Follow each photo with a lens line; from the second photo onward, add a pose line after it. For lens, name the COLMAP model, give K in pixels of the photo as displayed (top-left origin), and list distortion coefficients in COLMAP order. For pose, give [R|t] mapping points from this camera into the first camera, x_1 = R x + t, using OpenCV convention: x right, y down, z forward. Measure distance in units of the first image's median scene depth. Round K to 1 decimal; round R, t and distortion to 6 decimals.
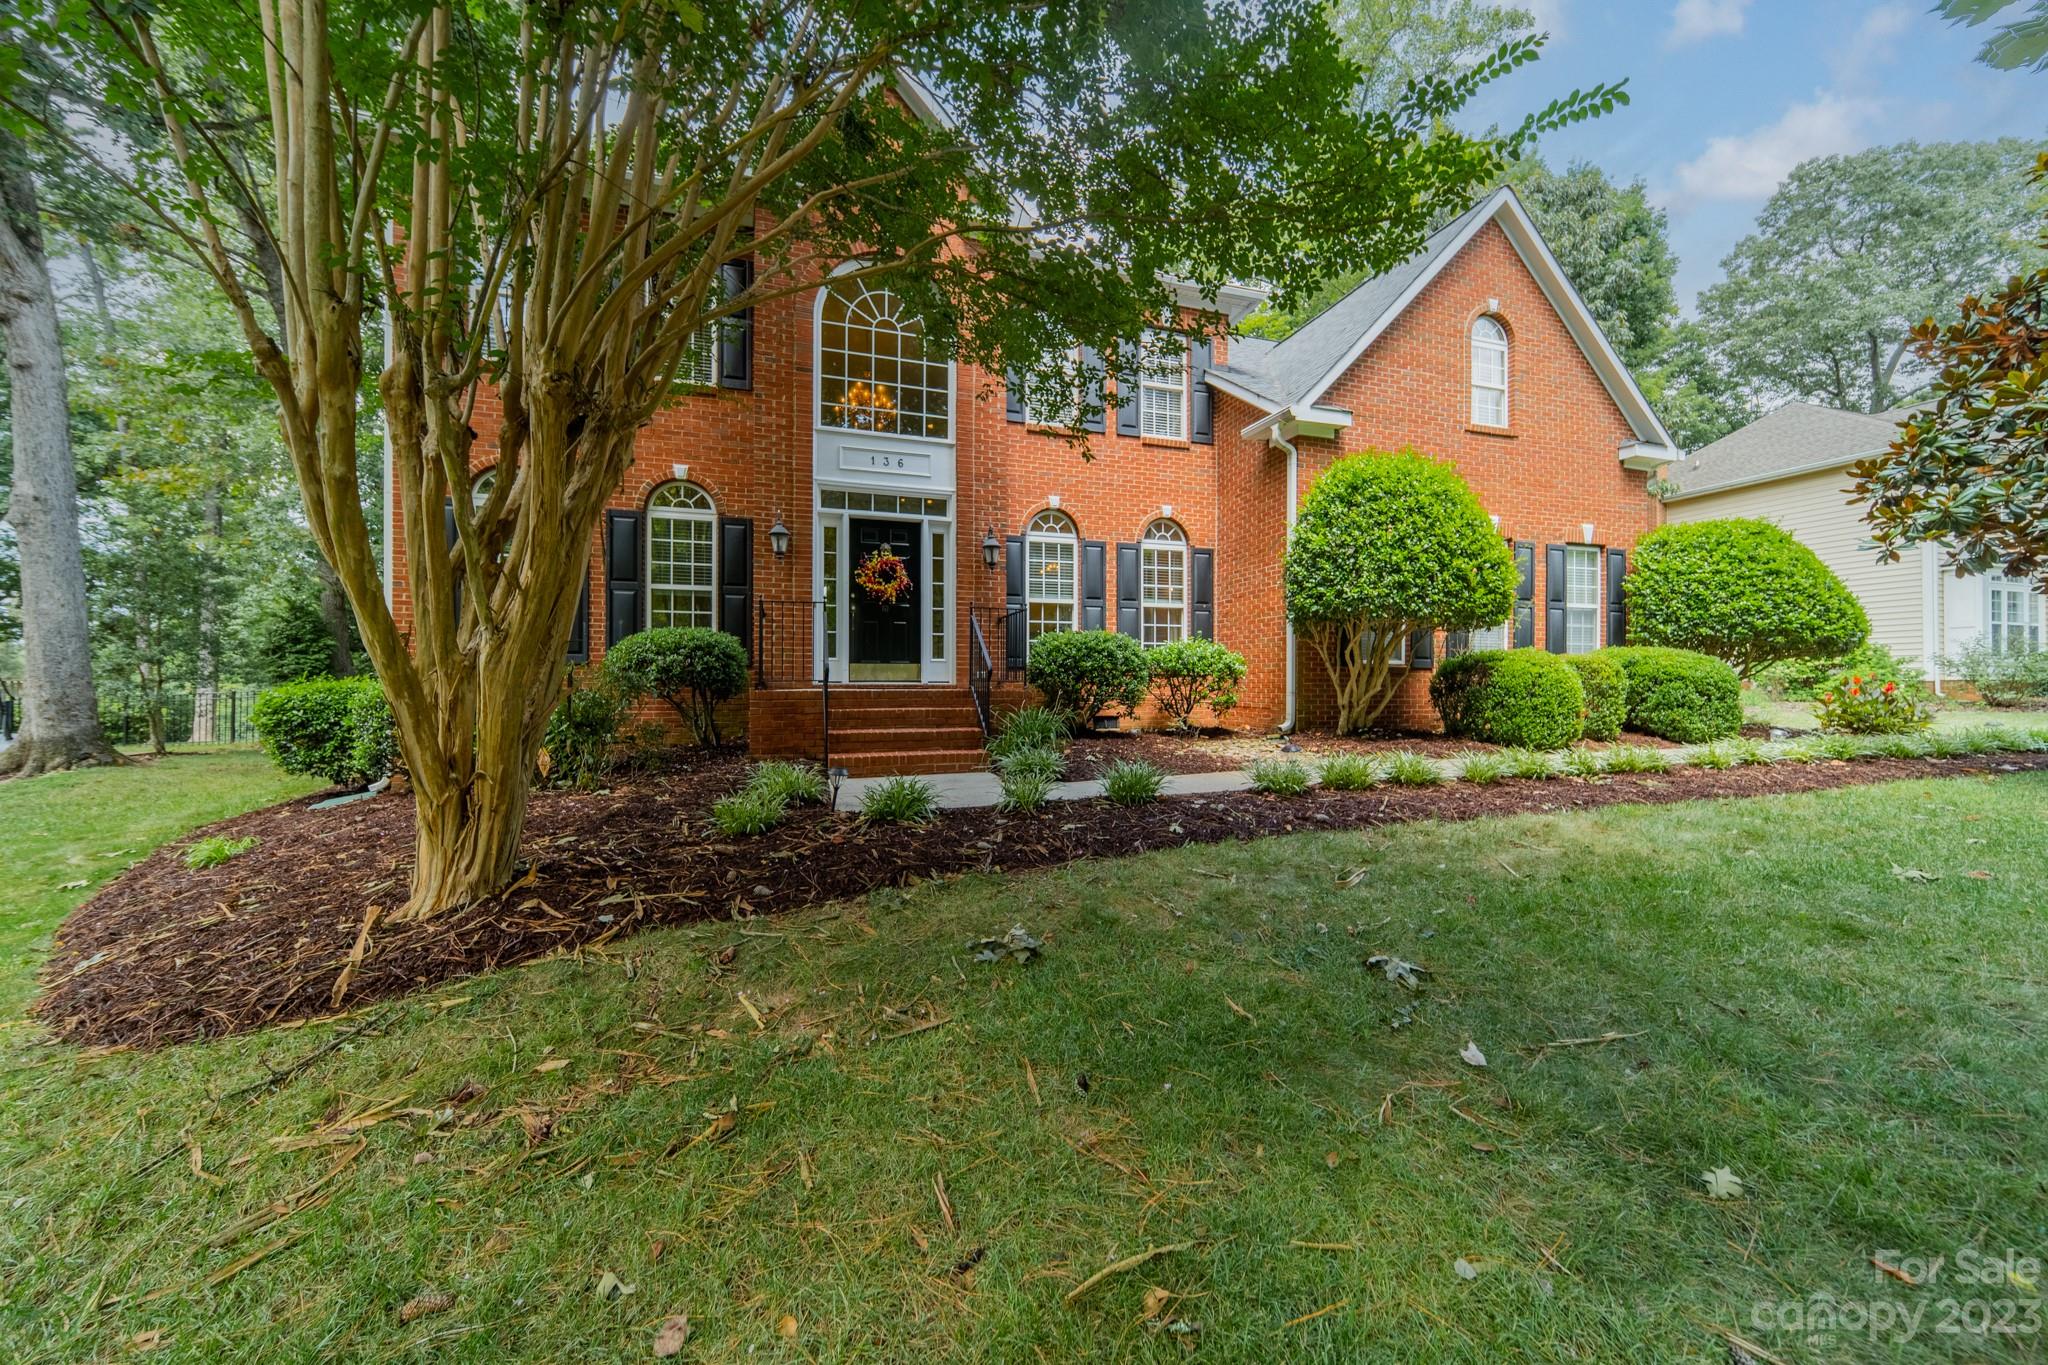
lens RADIAL K [[732.2, 0, 1034.9], [0, 732.2, 692.8], [0, 0, 1]] dist [0.010674, -0.000262]
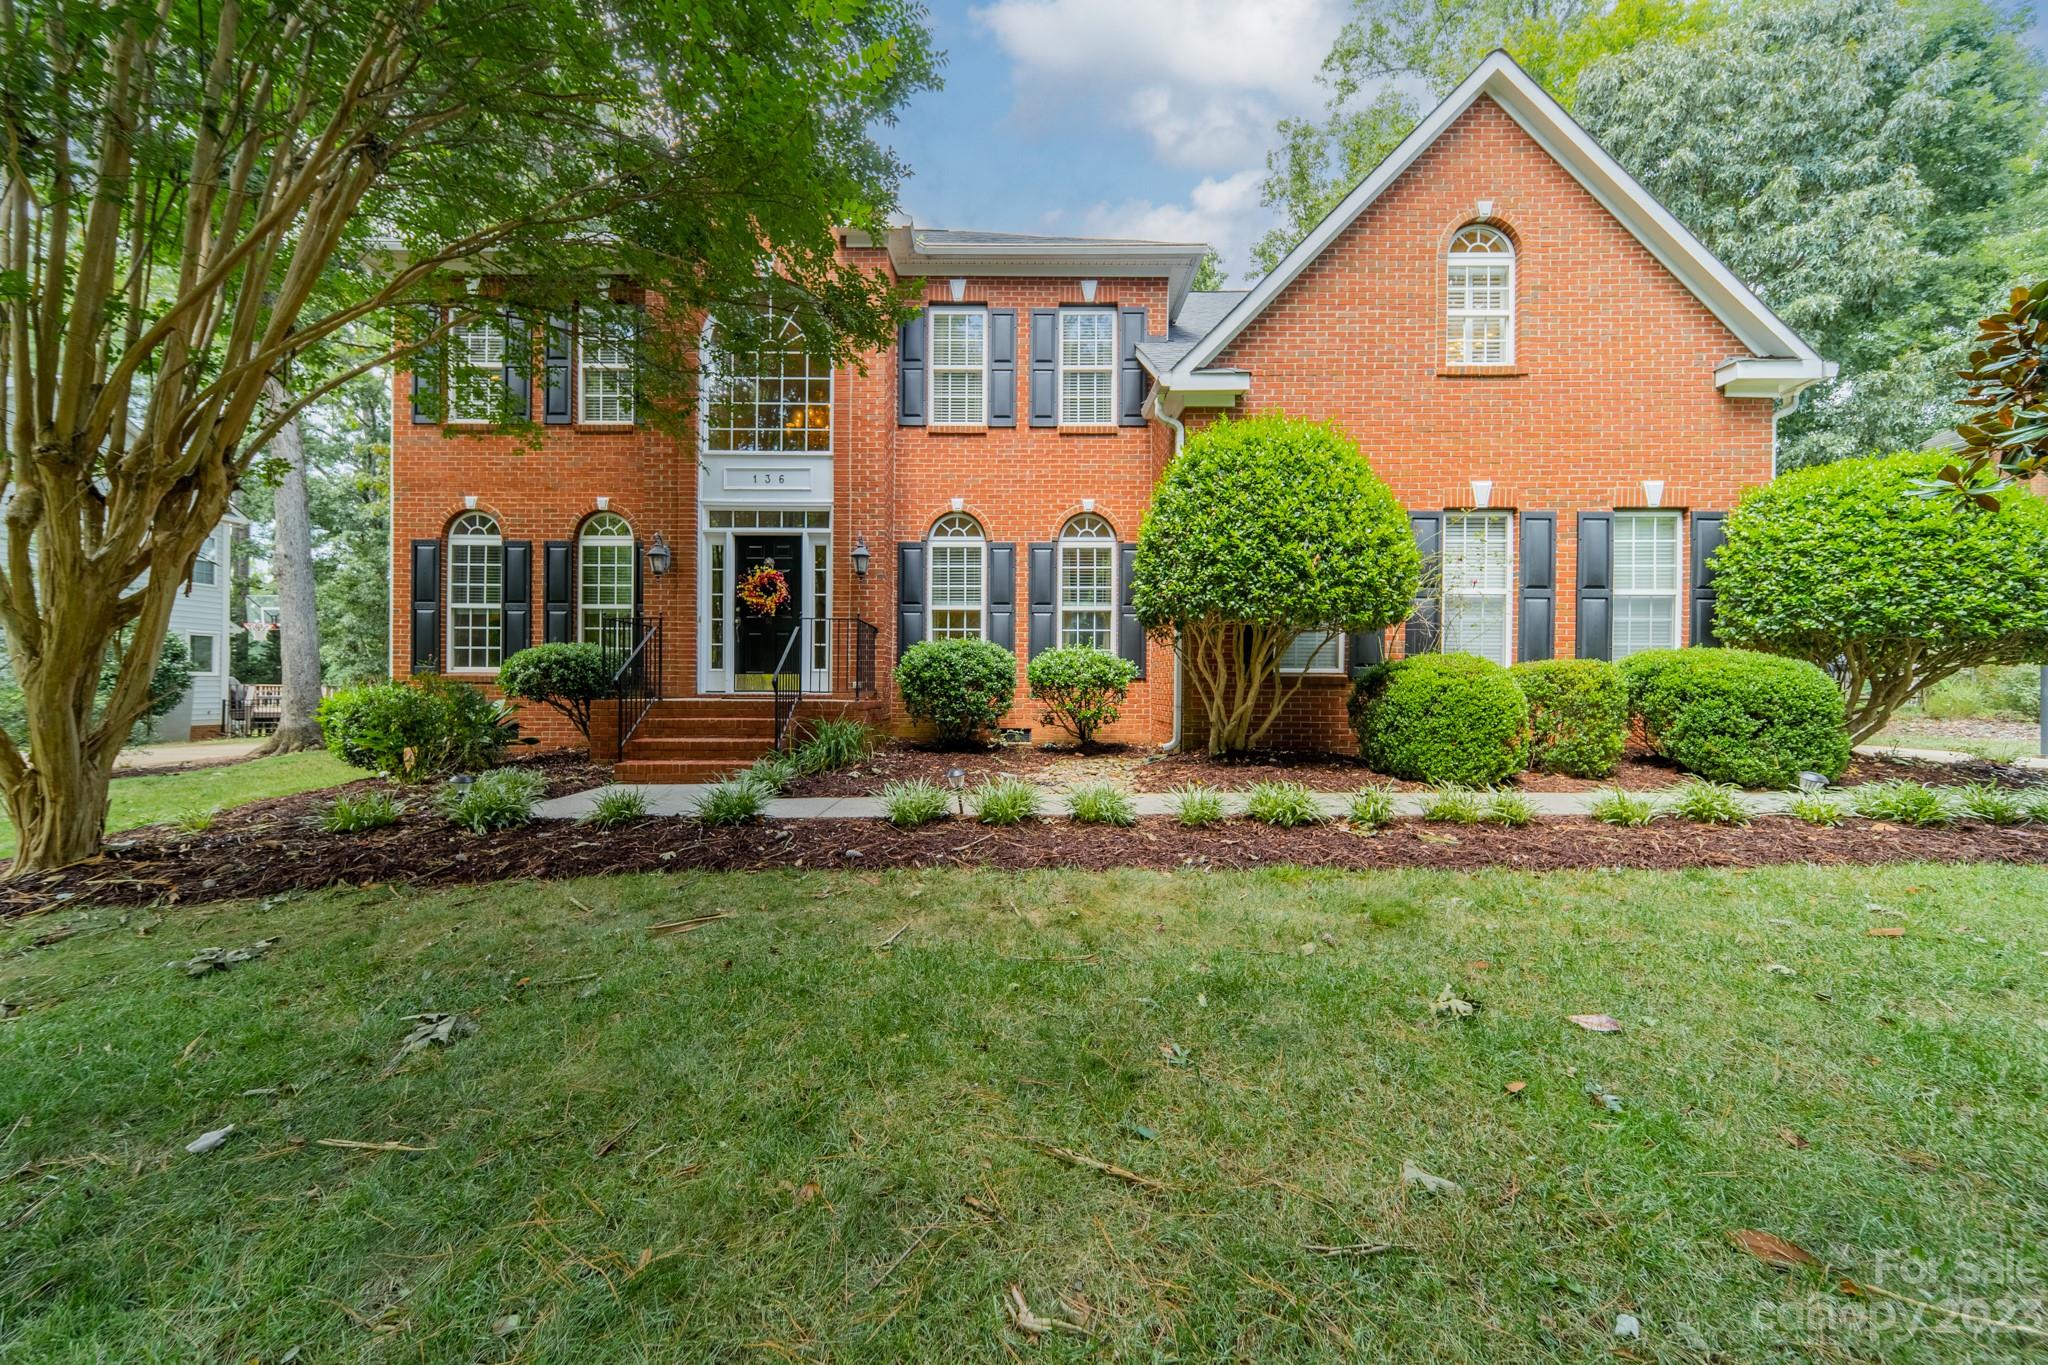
lens RADIAL K [[732.2, 0, 1022.4], [0, 732.2, 701.7], [0, 0, 1]] dist [0.010674, -0.000262]
pose [[0.950368, 0.010229, -0.310960, 0.448230], [-0.007886, 0.999930, 0.008788, -0.011805], [0.311029, -0.005900, 0.950382, 0.120128]]
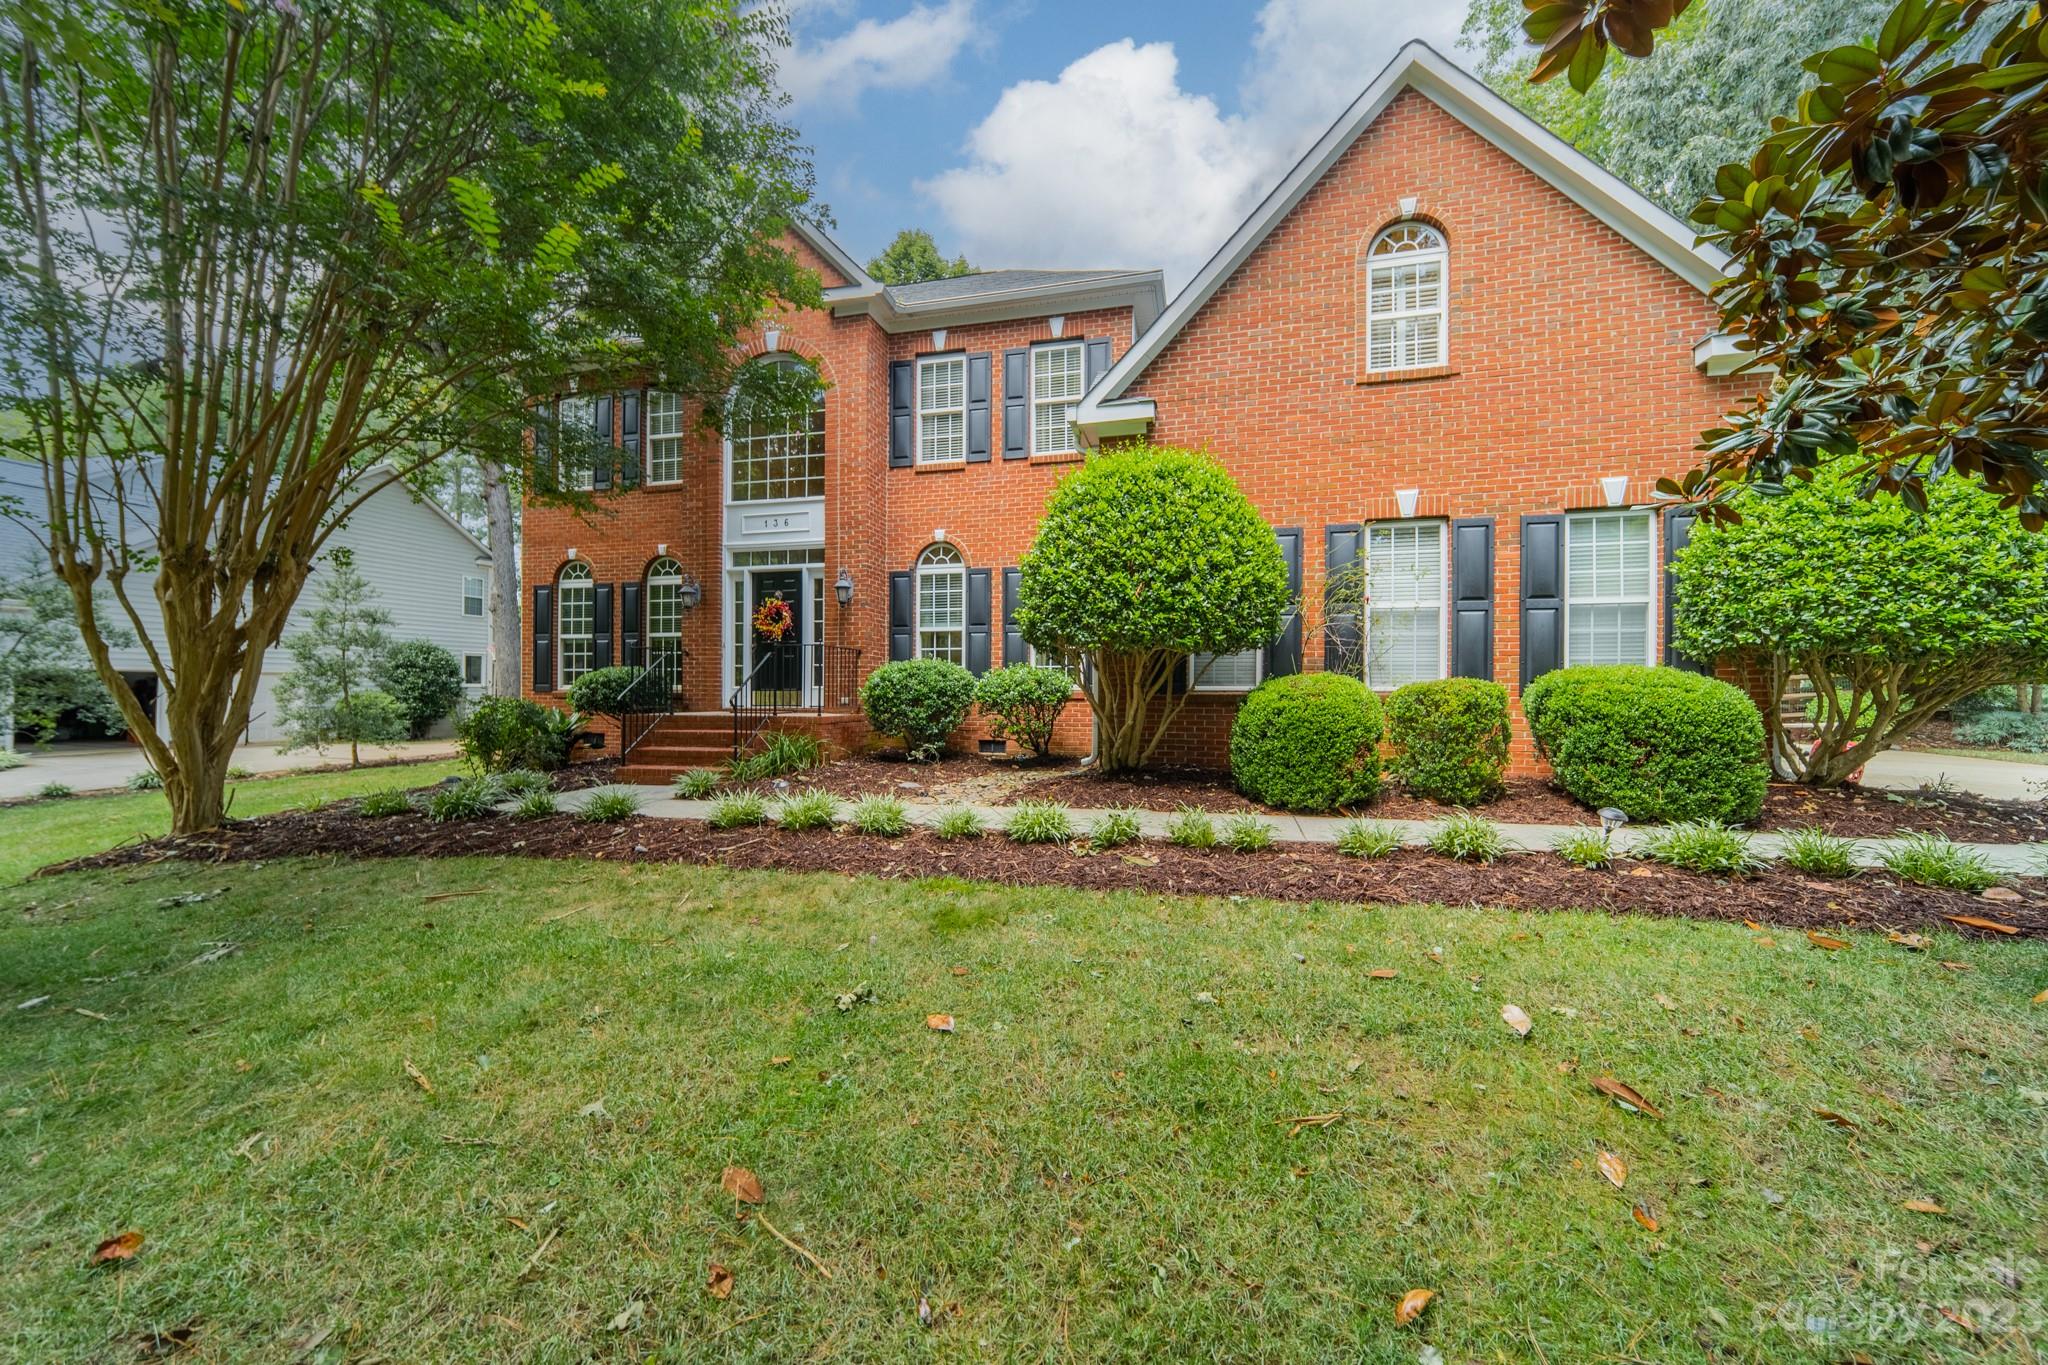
lens RADIAL K [[732.2, 0, 1045.5], [0, 732.2, 695.1], [0, 0, 1]] dist [0.010674, -0.000262]
pose [[0.853468, 0.005298, -0.521119, 0.772279], [-0.006895, 0.999976, -0.001126, -0.033652], [0.521100, 0.004555, 0.853483, 0.198468]]
